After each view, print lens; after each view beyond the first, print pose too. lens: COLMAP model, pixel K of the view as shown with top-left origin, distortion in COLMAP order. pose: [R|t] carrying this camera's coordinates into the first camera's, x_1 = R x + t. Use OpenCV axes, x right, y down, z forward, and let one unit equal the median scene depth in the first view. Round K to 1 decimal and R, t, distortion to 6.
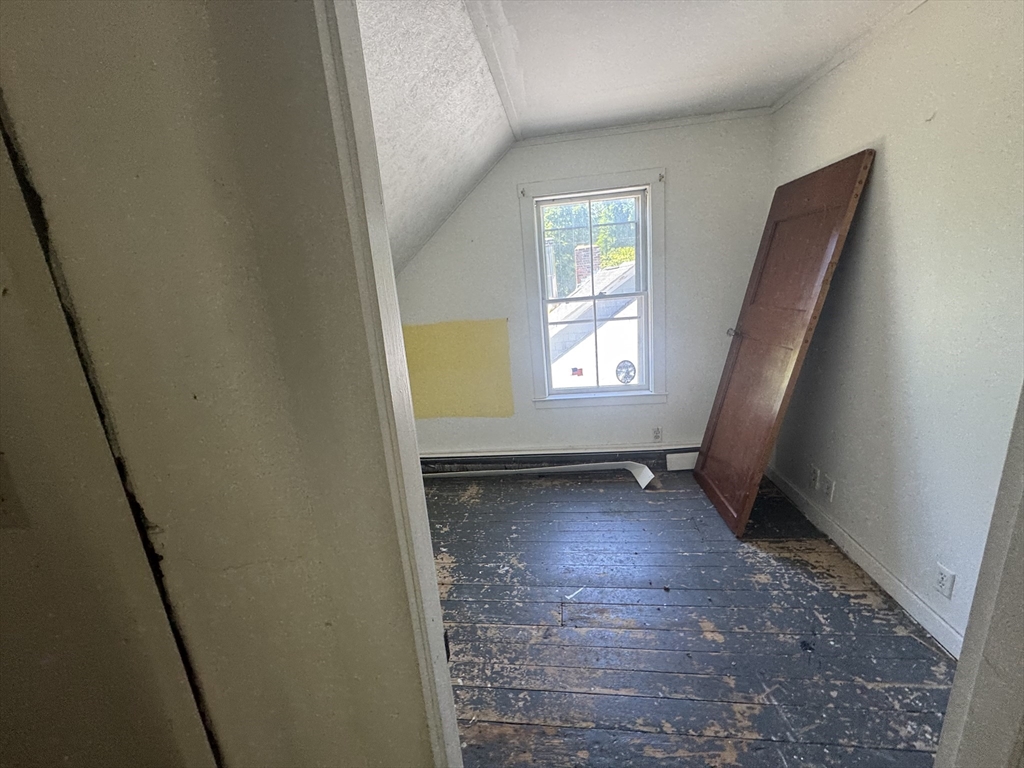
lens RADIAL K [[409.7, 0, 511.2], [0, 409.7, 384.4], [0, 0, 1]] dist [-0.003023, 0.000087]
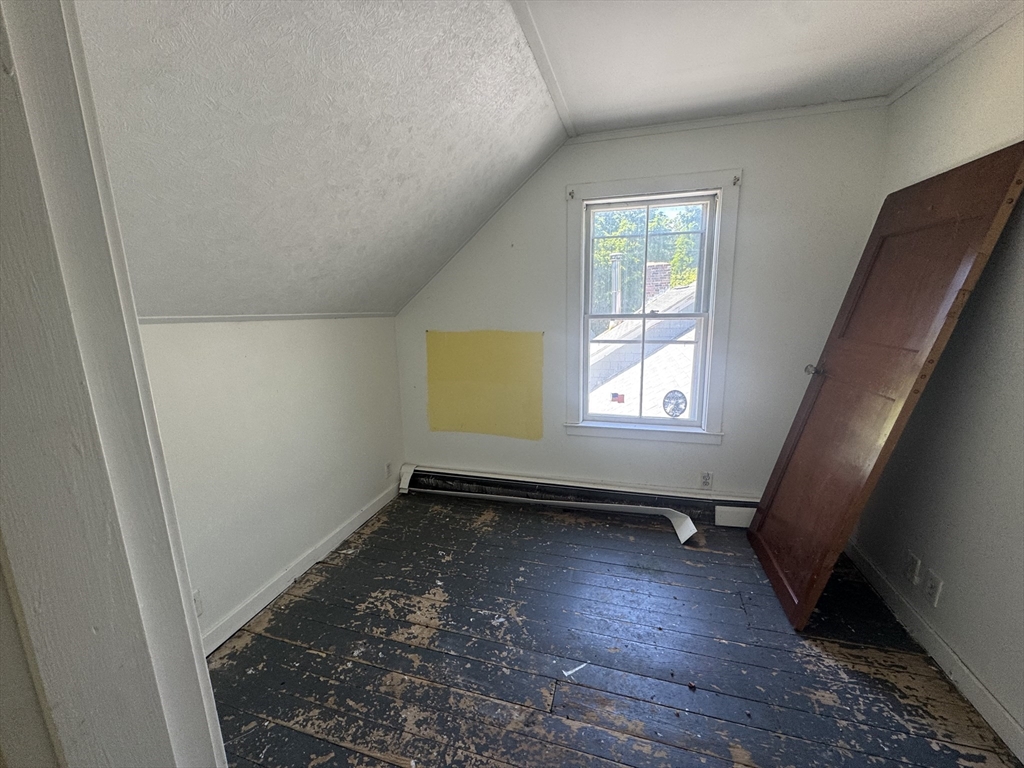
lens RADIAL K [[409.4, 0, 510.2], [0, 409.4, 385.6], [0, 0, 1]] dist [-0.001911, 0.000440]
pose [[0.985302, 0.094041, -0.142606, 0.076799], [-0.097627, 0.995054, -0.018344, -0.025092], [0.140175, 0.031996, 0.989610, 0.126411]]
